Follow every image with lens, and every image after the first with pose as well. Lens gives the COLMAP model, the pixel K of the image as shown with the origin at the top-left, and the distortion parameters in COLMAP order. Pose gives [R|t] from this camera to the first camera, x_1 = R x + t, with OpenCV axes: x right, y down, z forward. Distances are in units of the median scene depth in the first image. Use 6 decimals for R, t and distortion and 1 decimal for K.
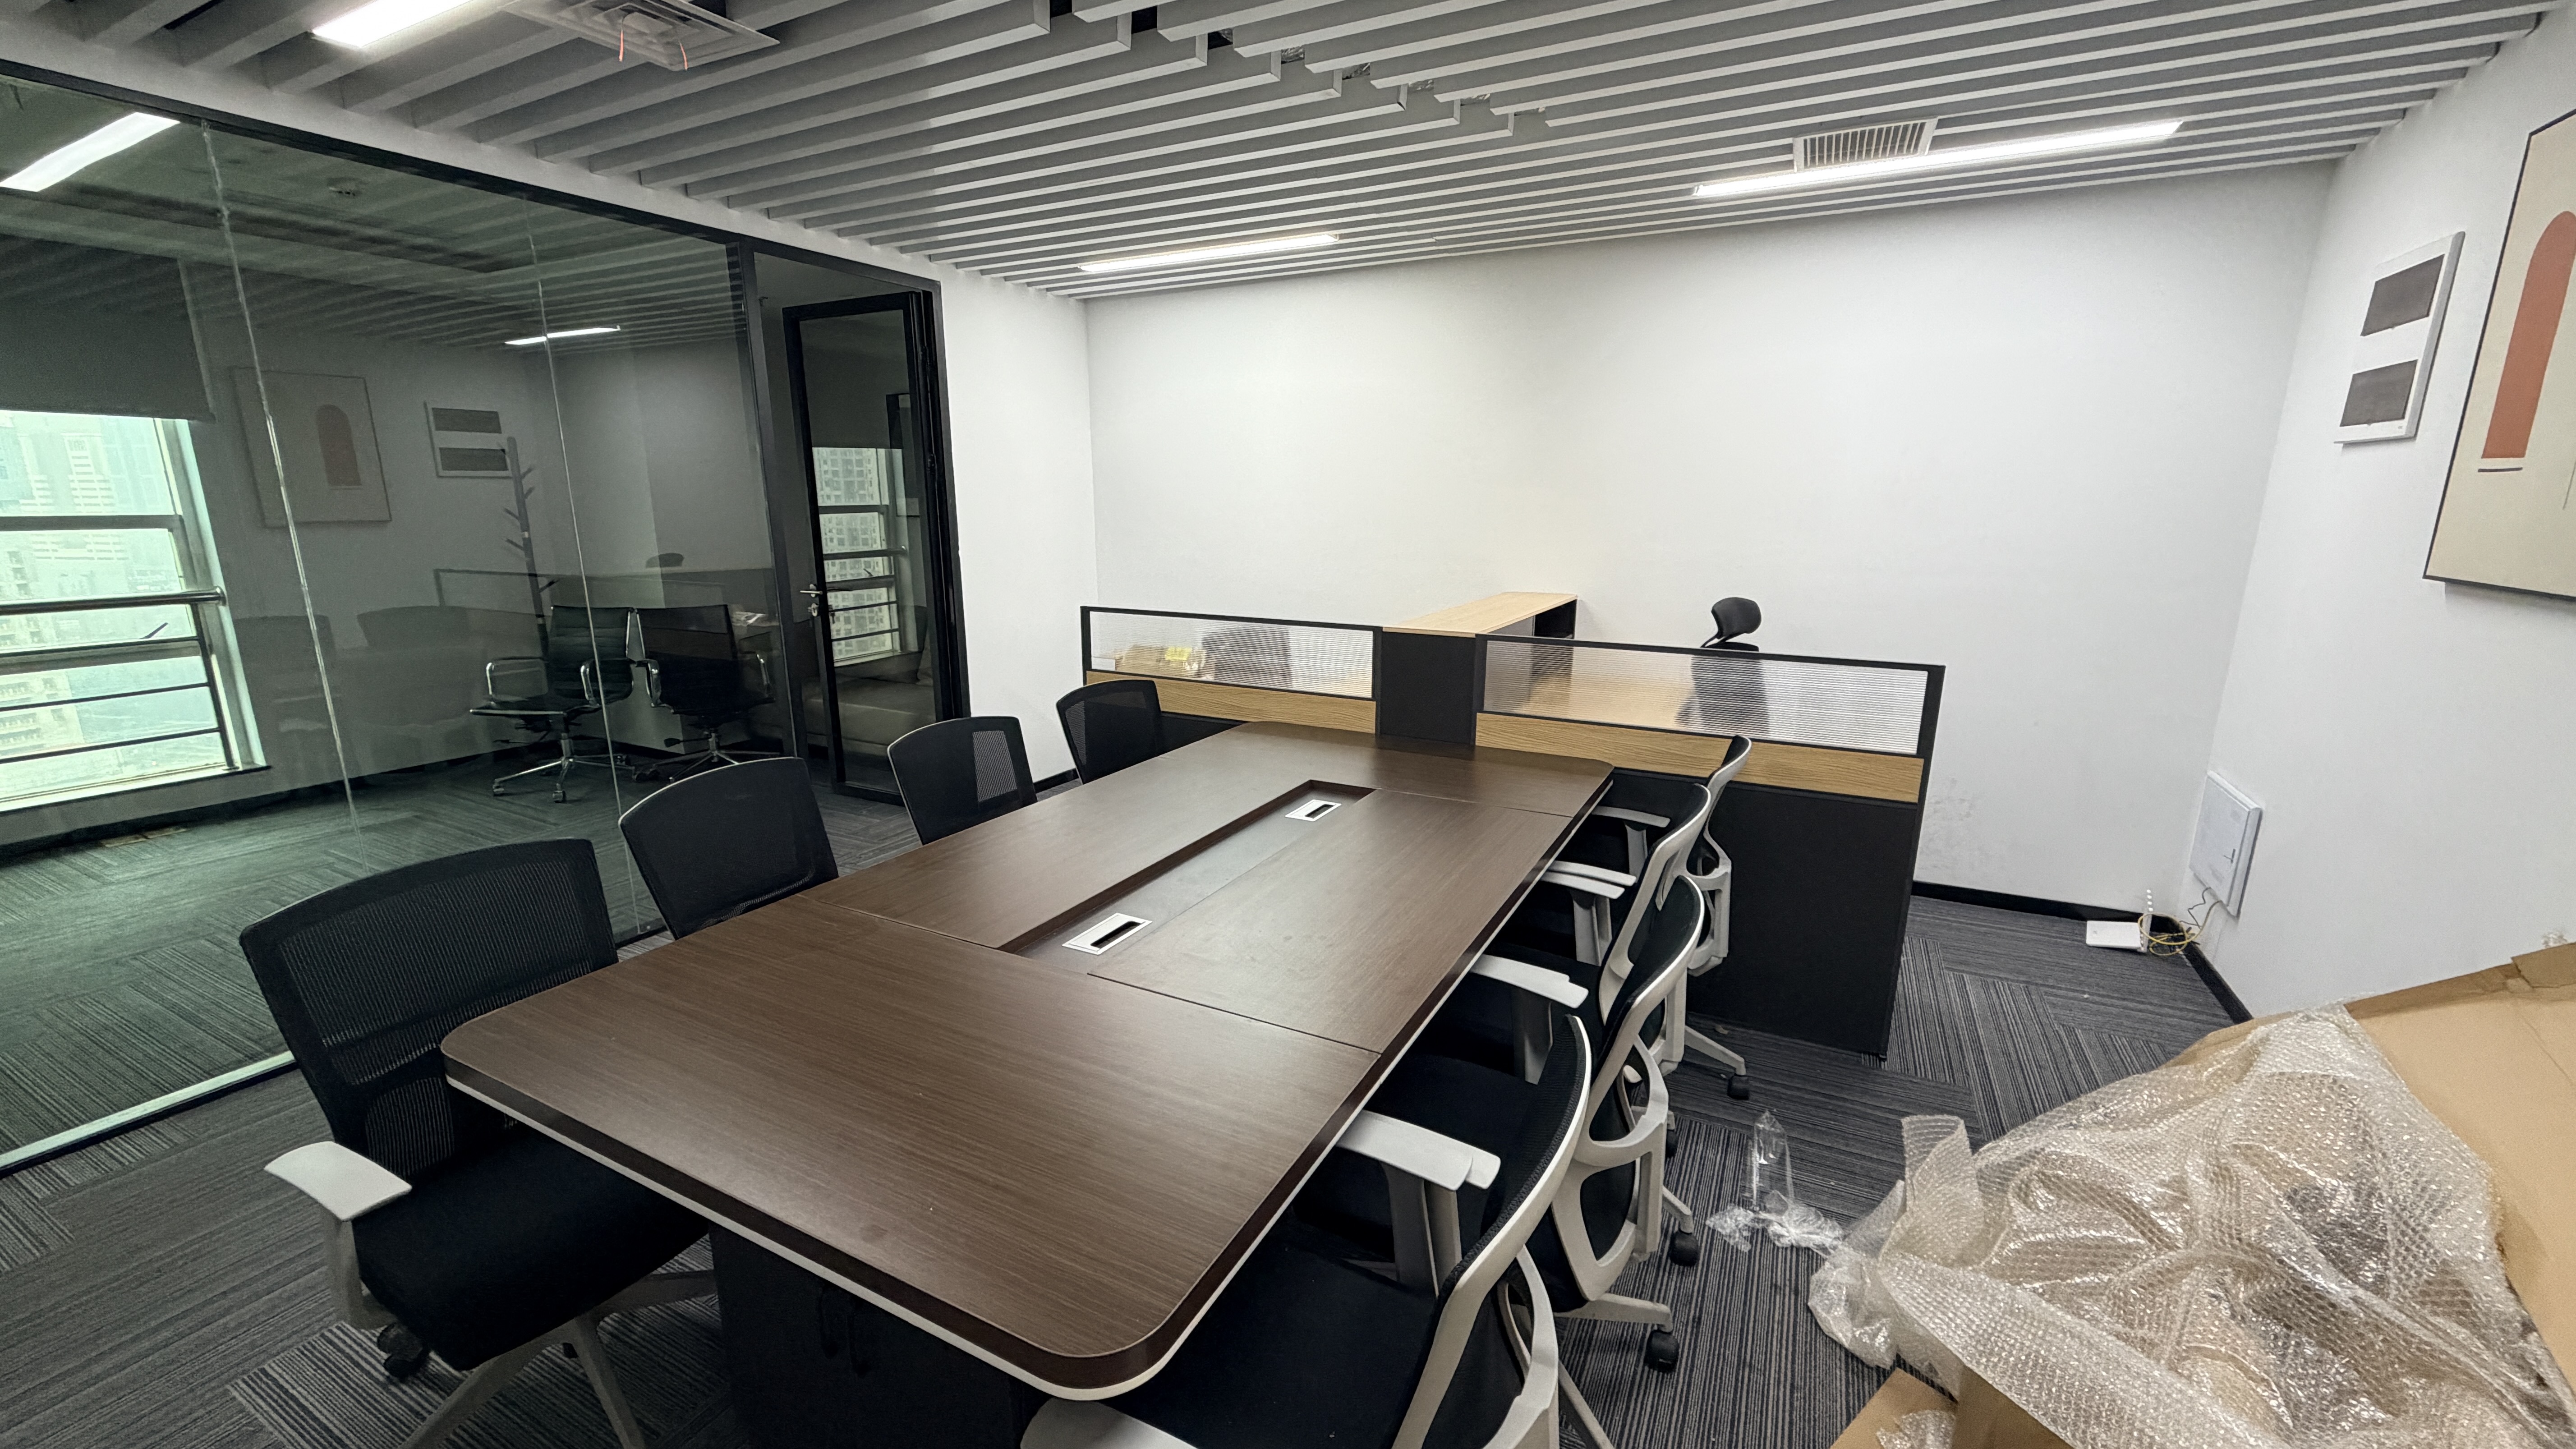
lens RADIAL K [[1025.2, 0, 1281.8], [0, 1025.2, 729.4], [0, 0, 1]] dist [-0.007617, 0.000509]
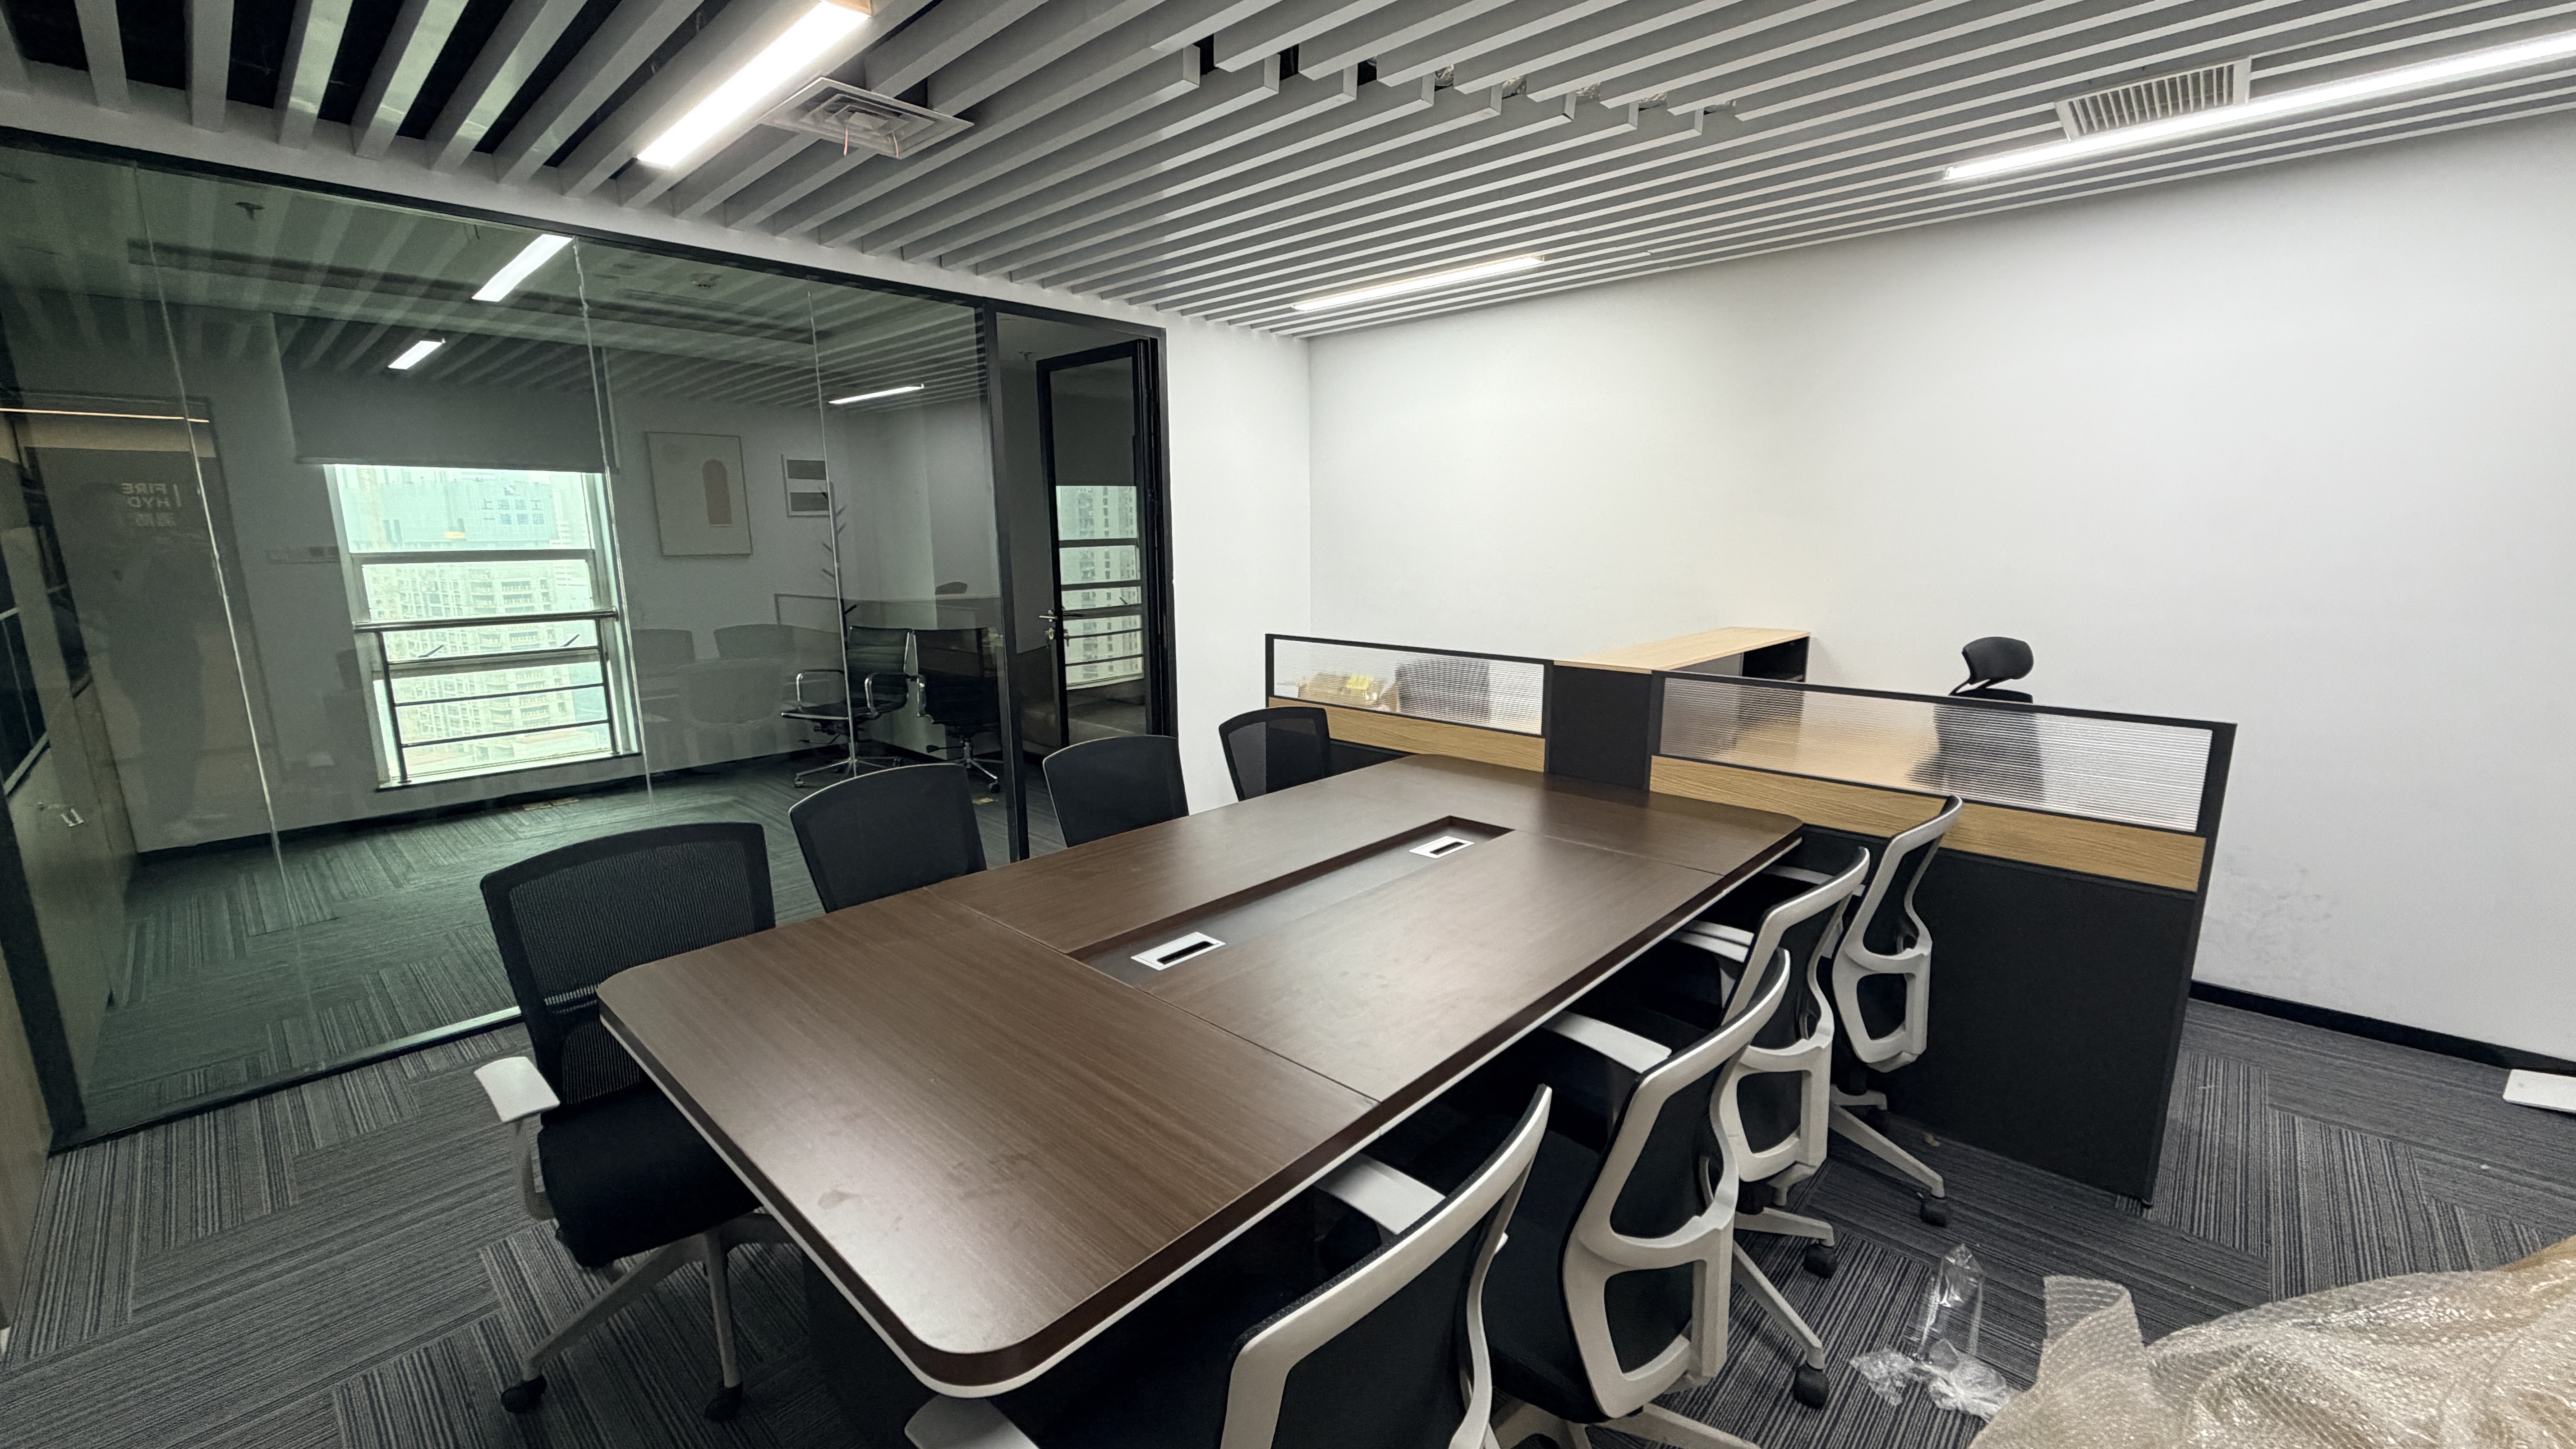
lens RADIAL K [[1025.2, 0, 1281.8], [0, 1025.2, 729.4], [0, 0, 1]] dist [-0.007617, 0.000509]
pose [[0.963710, 0.042284, -0.263581, 0.105673], [-0.050695, 0.998397, -0.025186, 0.000276], [0.262094, 0.037634, 0.964308, 0.022375]]
